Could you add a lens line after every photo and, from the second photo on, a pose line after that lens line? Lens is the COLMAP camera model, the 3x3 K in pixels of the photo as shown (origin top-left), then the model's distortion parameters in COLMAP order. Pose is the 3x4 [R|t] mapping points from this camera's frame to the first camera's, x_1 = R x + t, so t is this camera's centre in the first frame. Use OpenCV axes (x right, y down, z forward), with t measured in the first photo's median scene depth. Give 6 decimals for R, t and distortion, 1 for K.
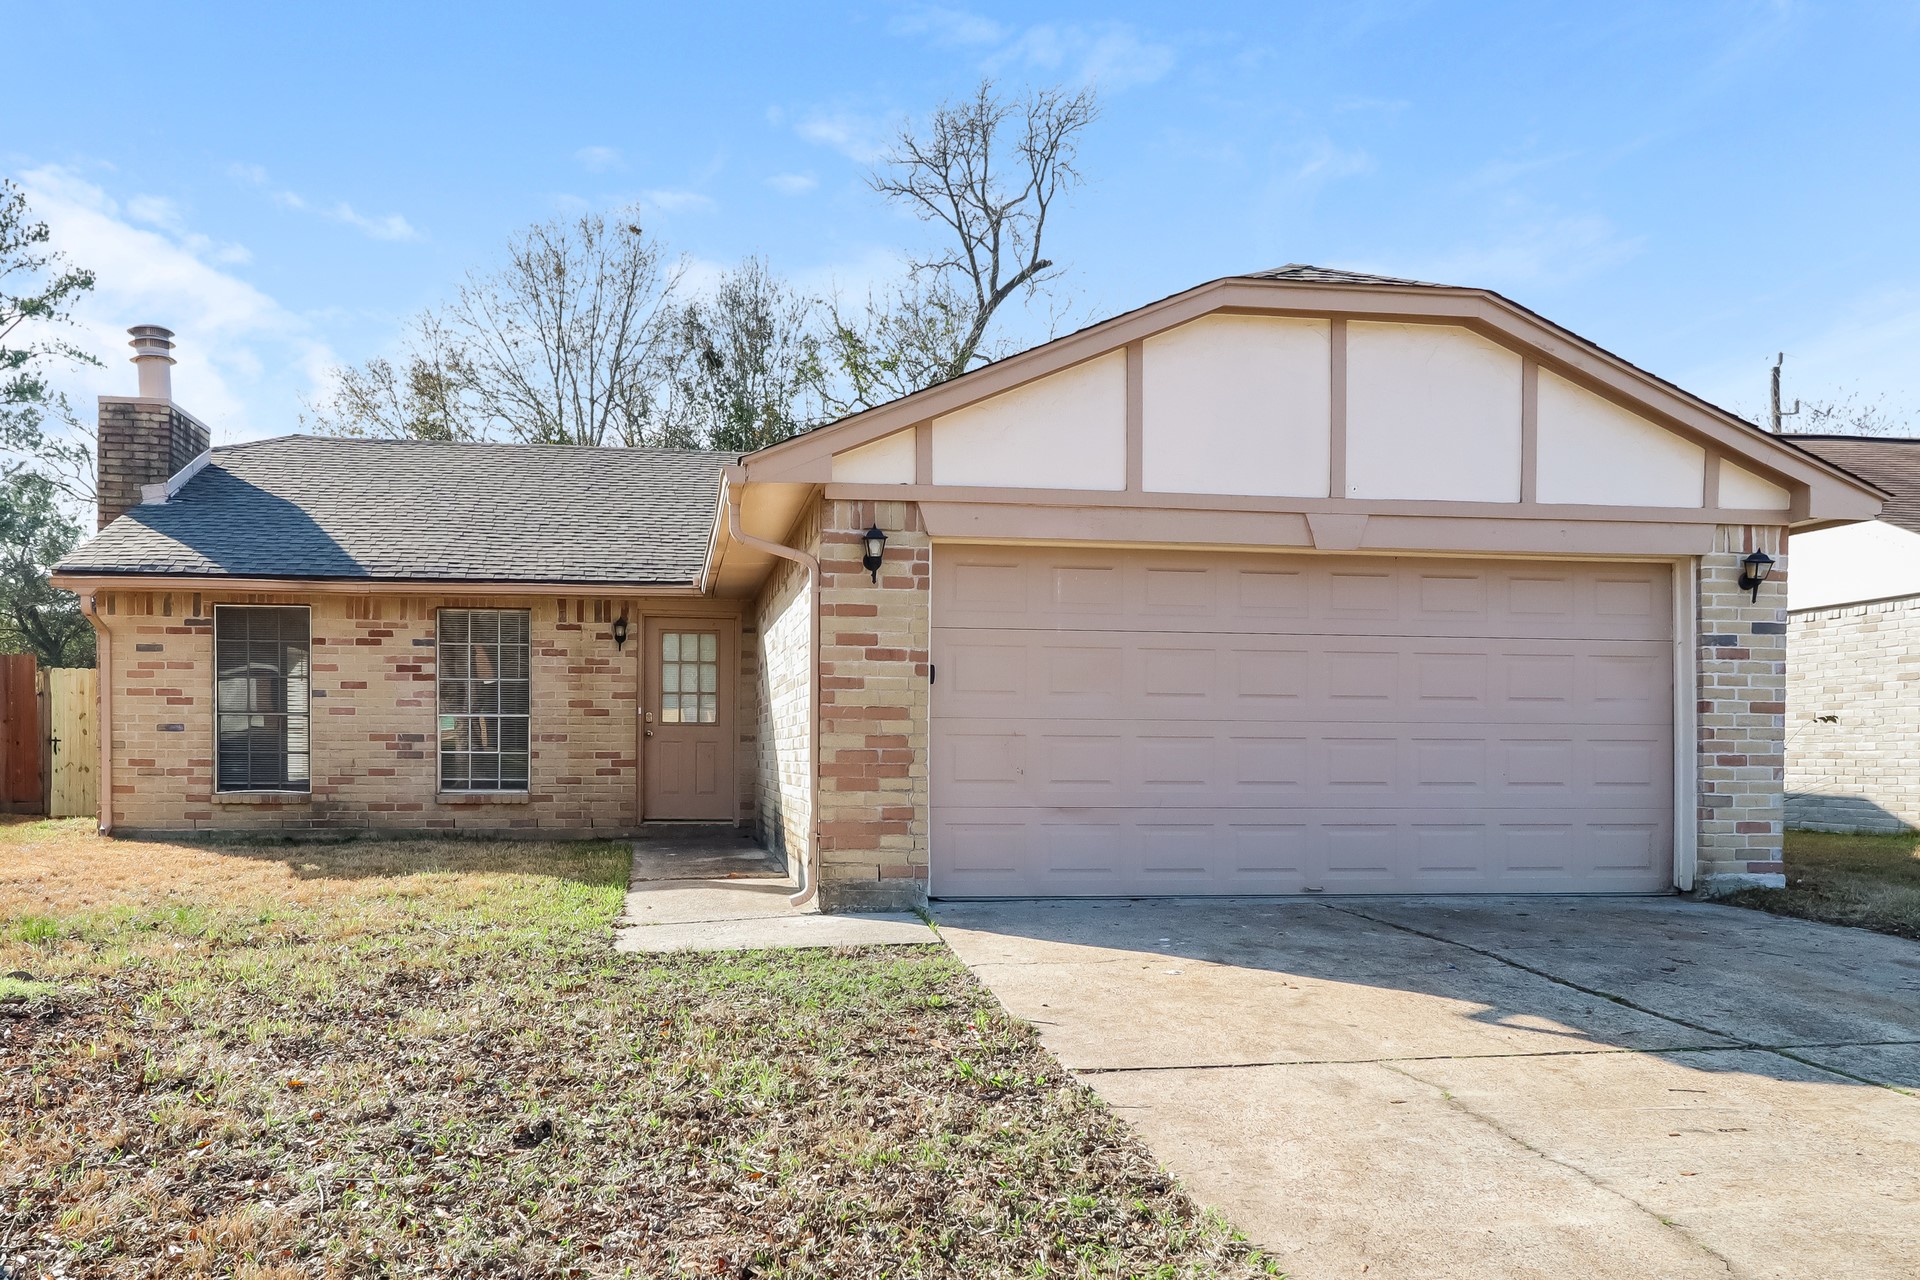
lens RADIAL K [[1220.3, 0, 972.1], [0, 1220.3, 702.2], [0, 0, 1]] dist [0.005452, -0.004286]
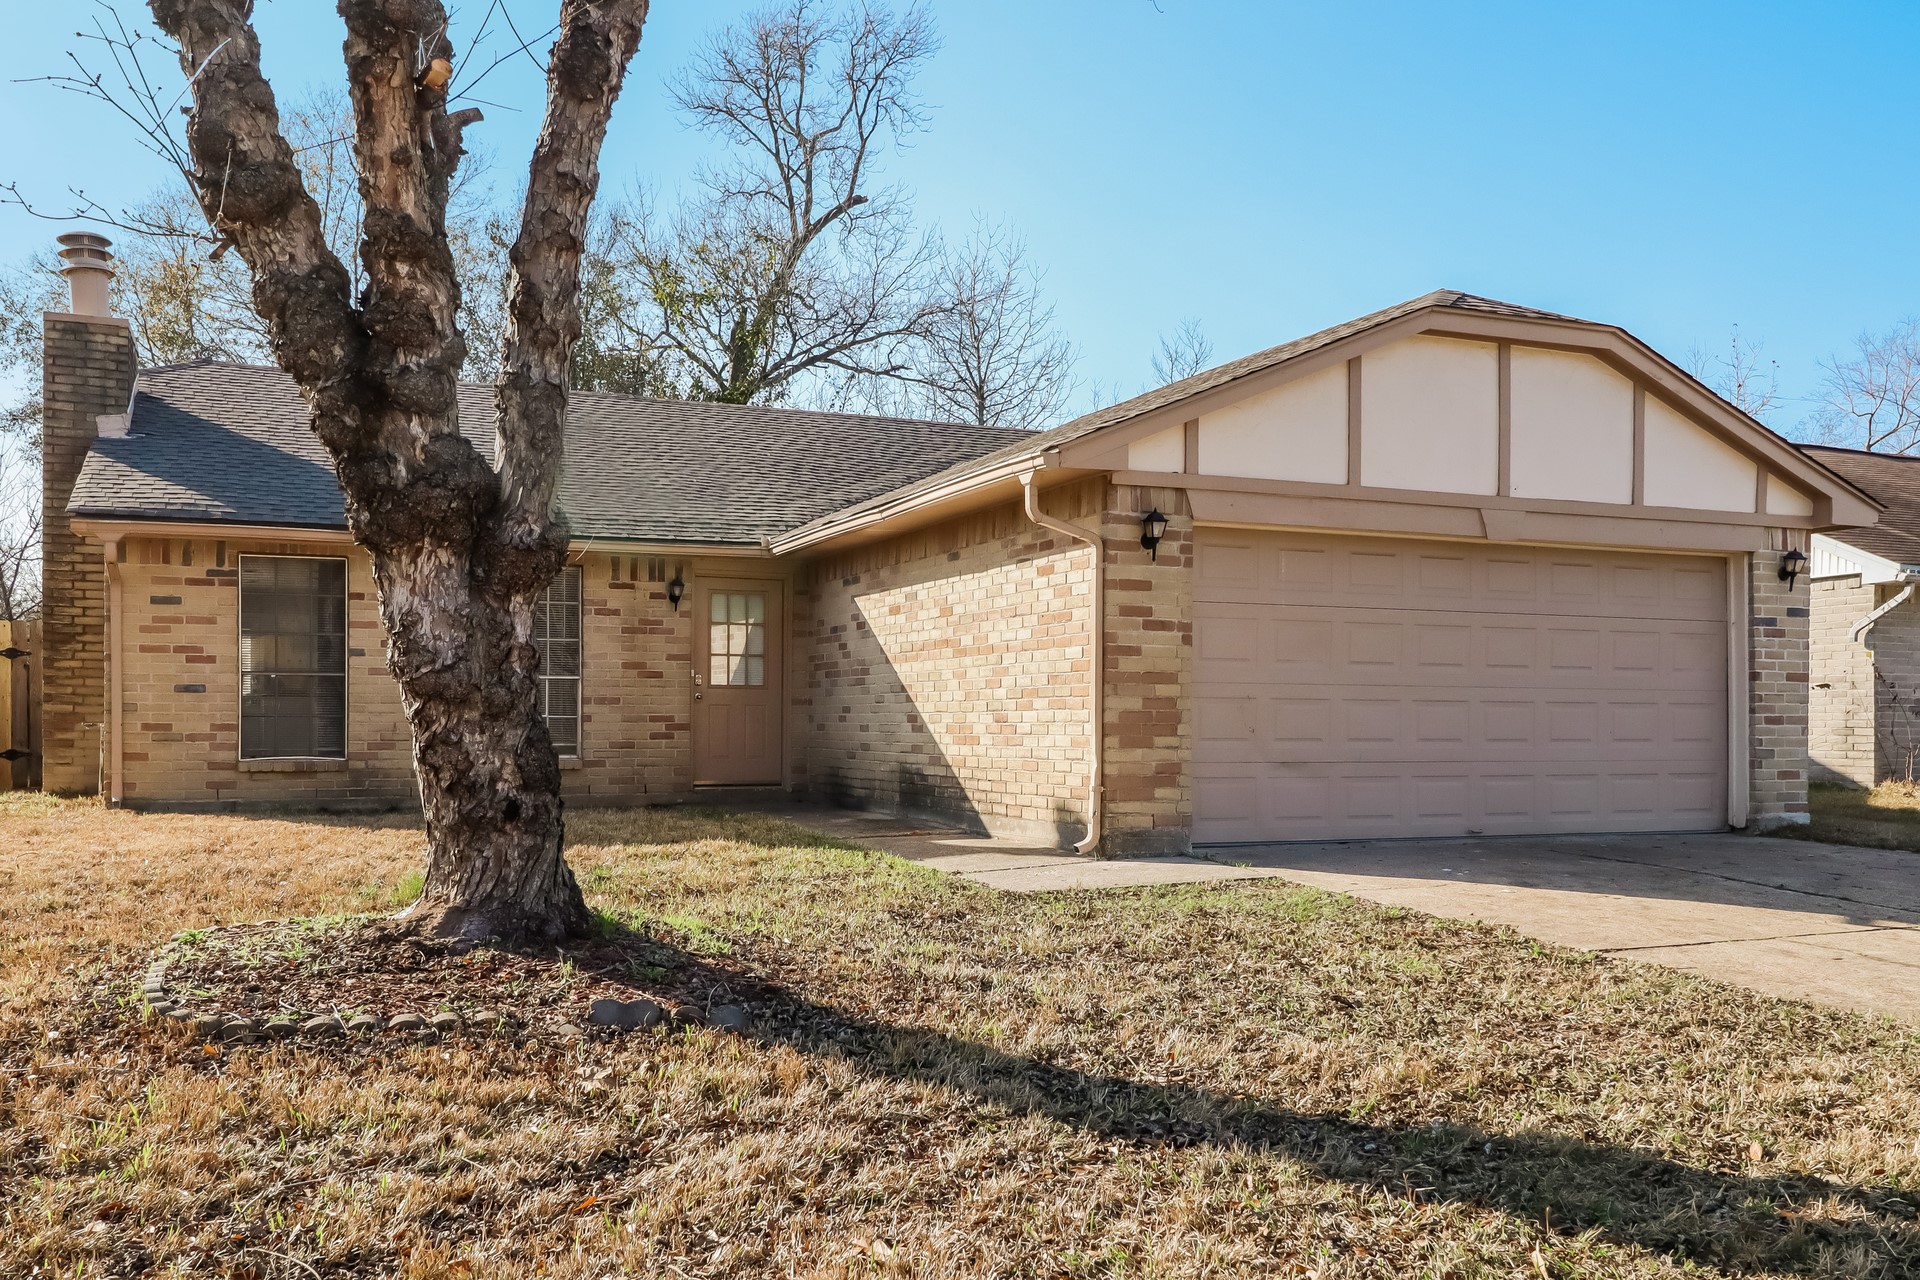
lens RADIAL K [[1339.8, 0, 956.2], [0, 1339.8, 653.3], [0, 0, 1]] dist [0.001882, 0.001549]
pose [[0.977926, 0.009176, 0.208752, -0.456498], [-0.007454, 0.999931, -0.009037, -0.000996], [-0.208821, 0.007281, 0.977927, -0.139659]]
